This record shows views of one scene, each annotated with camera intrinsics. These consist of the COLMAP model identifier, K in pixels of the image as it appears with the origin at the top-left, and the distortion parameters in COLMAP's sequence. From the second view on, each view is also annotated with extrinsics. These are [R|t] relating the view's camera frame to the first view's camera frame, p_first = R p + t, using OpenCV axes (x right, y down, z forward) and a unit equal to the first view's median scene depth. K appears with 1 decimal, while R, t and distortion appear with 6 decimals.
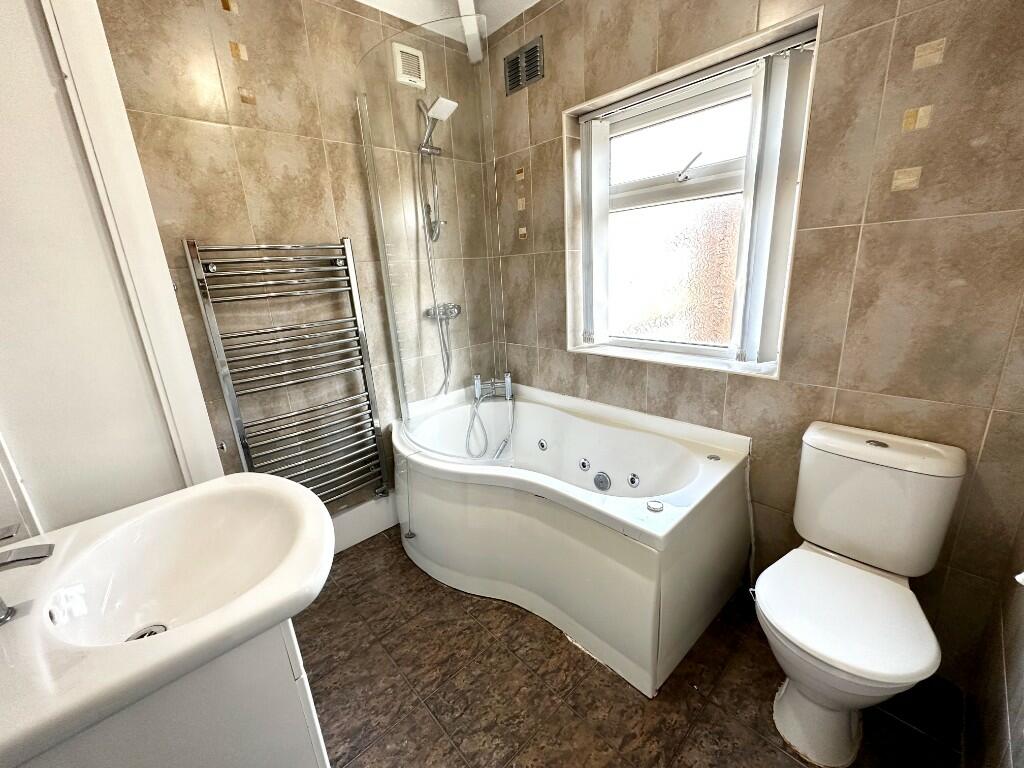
lens RADIAL K [[407.7, 0, 514.2], [0, 407.7, 382.4], [0, 0, 1]] dist [0.001298, 0.000033]
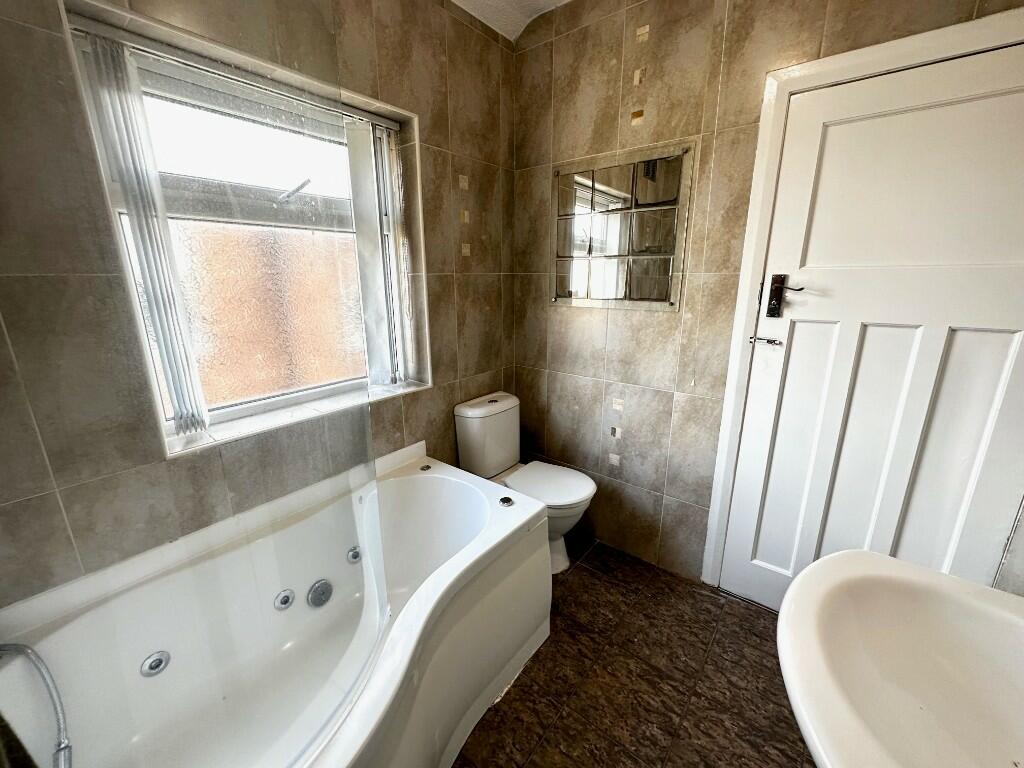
lens RADIAL K [[407.7, 0, 514.2], [0, 407.7, 382.4], [0, 0, 1]] dist [0.001298, 0.000033]
pose [[-0.140182, -0.201627, 0.969379, -0.685637], [0.280145, 0.930964, 0.234149, -0.268353], [-0.949667, 0.304390, -0.074020, 0.909714]]
